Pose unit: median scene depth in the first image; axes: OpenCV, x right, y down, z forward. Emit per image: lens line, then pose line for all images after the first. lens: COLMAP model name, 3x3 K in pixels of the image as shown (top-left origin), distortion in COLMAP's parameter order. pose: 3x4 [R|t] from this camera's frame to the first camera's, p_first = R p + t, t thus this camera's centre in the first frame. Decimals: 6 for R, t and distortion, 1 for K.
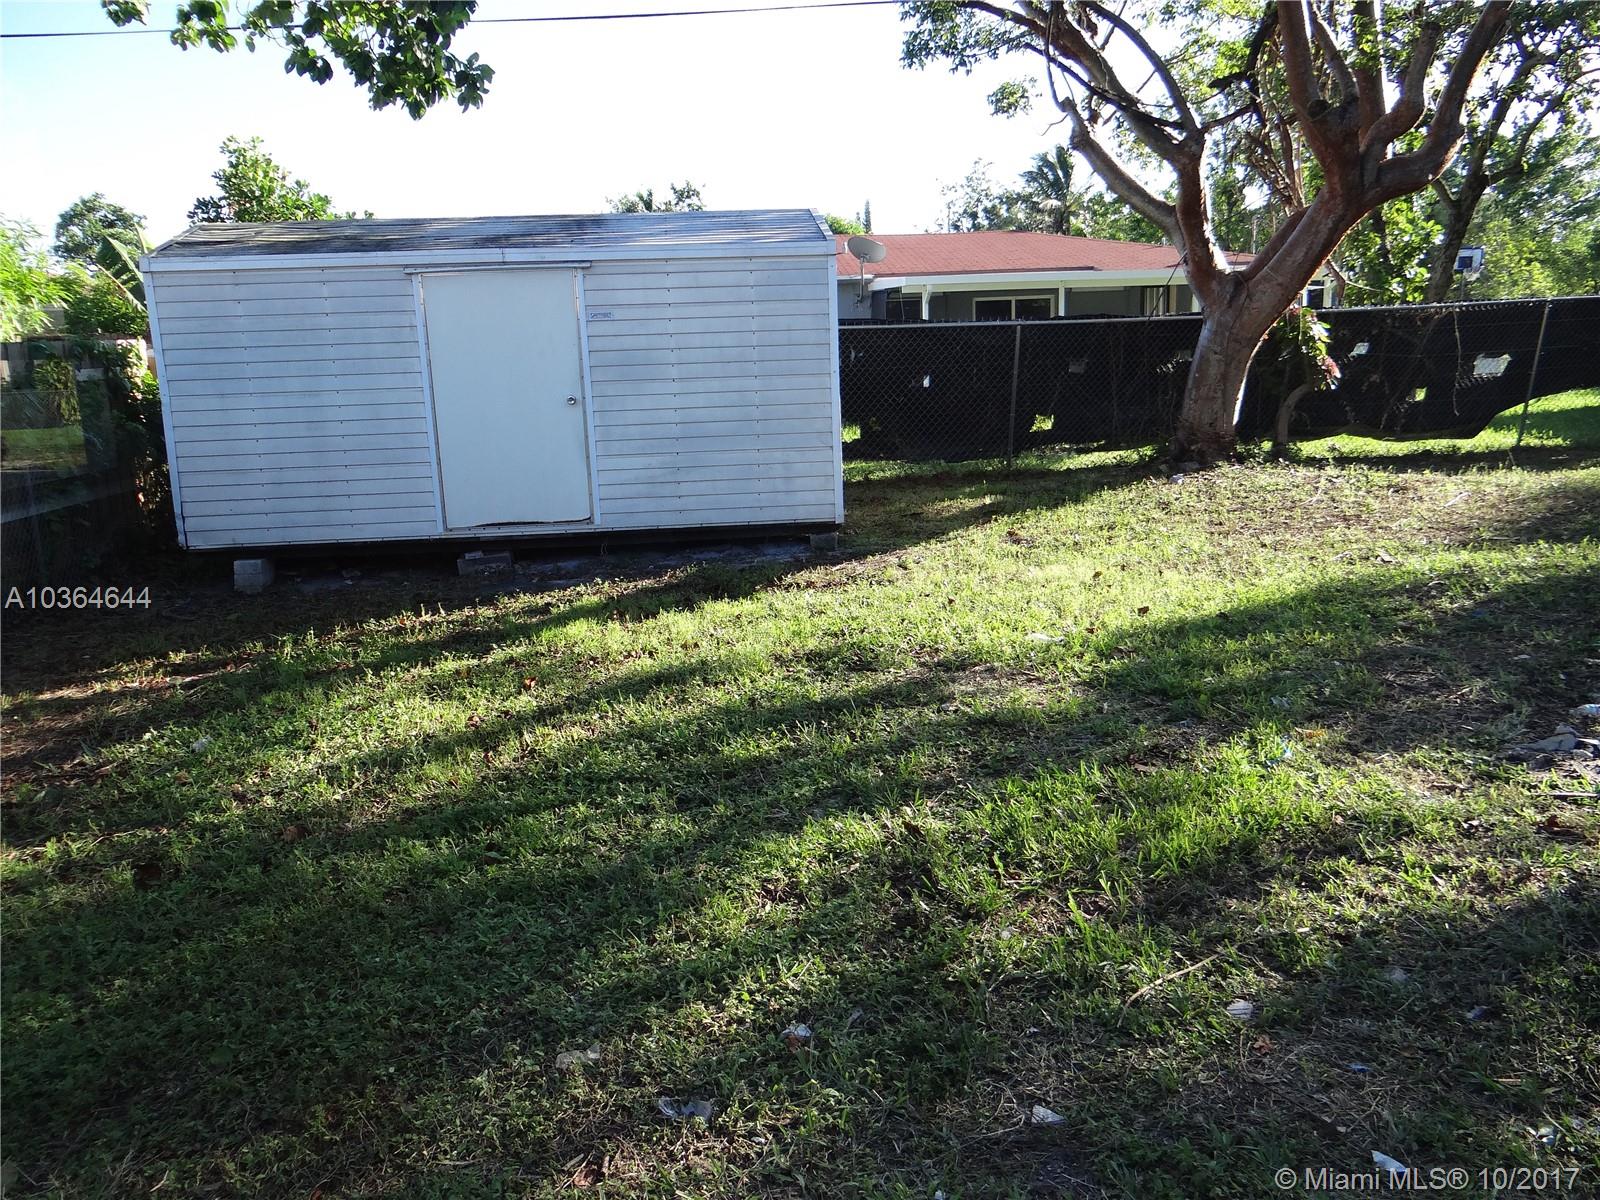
lens RADIAL K [[1293.4, 0, 800.0], [0, 1293.4, 600.0], [0, 0, 1]] dist [0.005987, 0.001734]
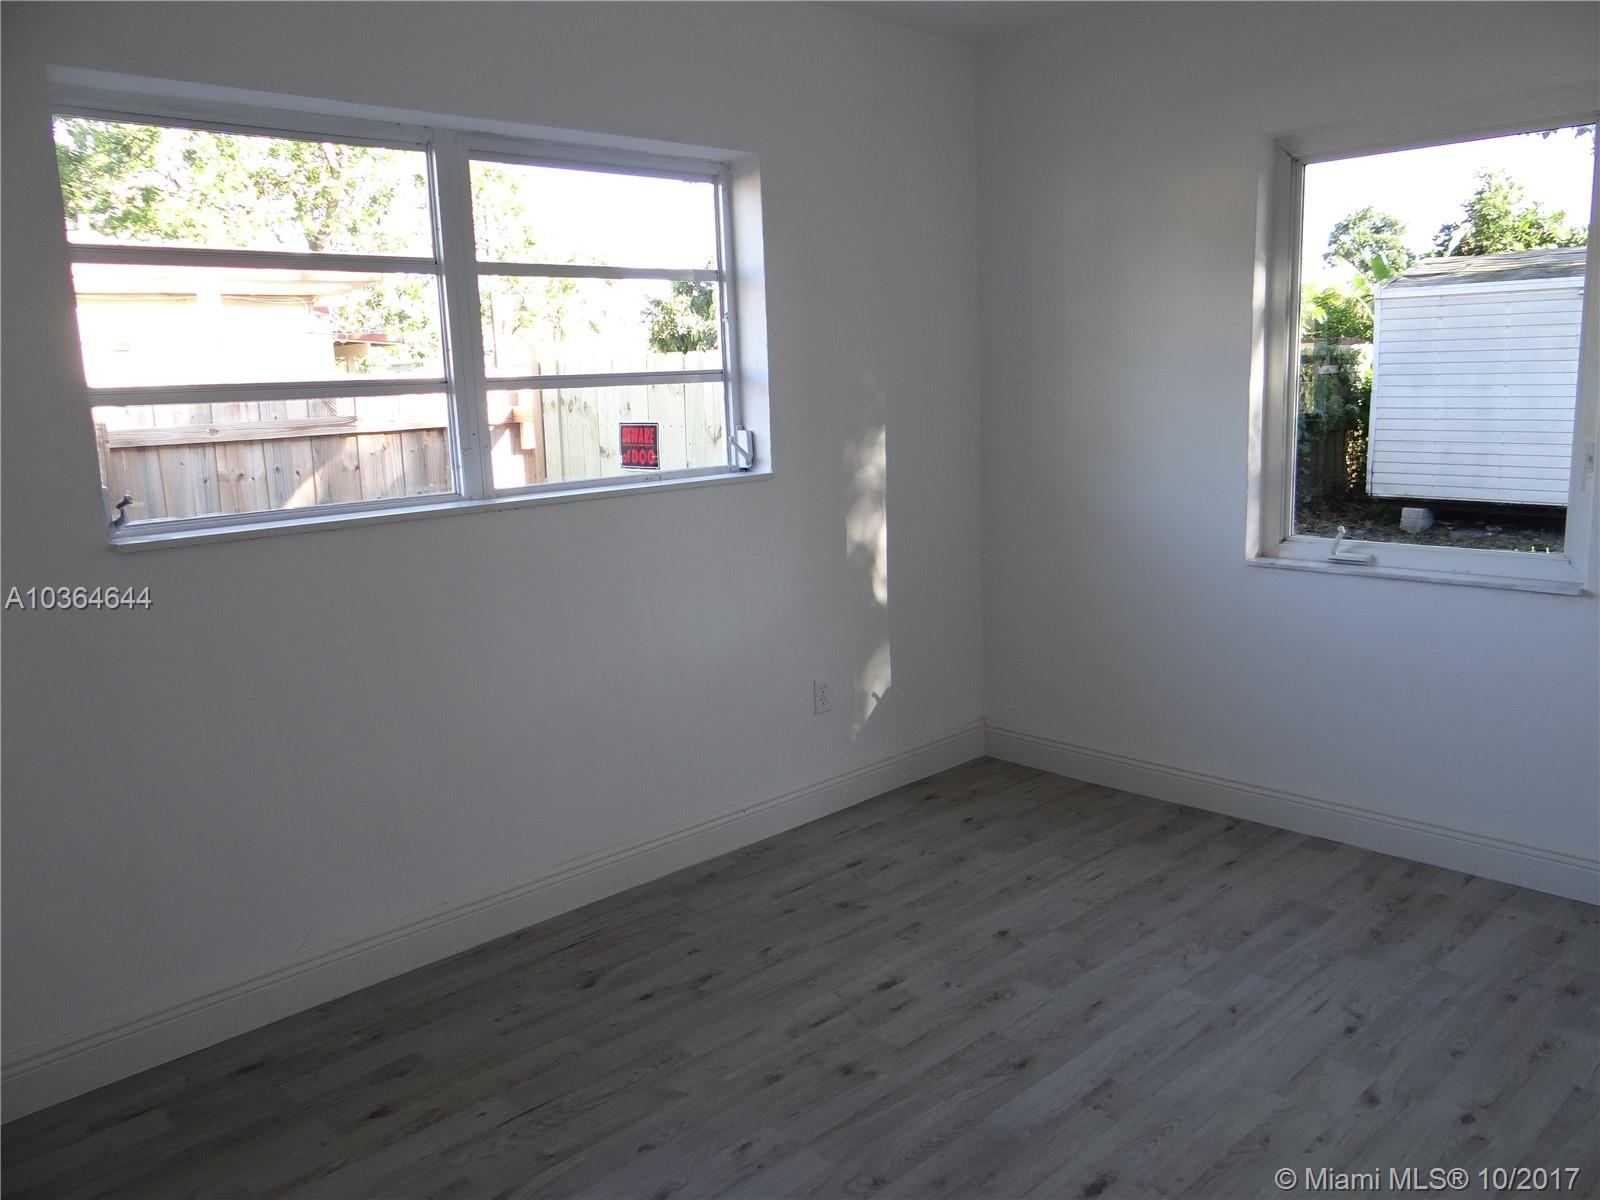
lens RADIAL K [[1293.4, 0, 800.0], [0, 1293.4, 600.0], [0, 0, 1]] dist [0.005987, 0.001734]
pose [[0.635778, 0.151810, -0.756796, 0.209061], [-0.149718, 0.986101, 0.072031, 0.063028], [0.757213, 0.067511, 0.649670, -0.365930]]
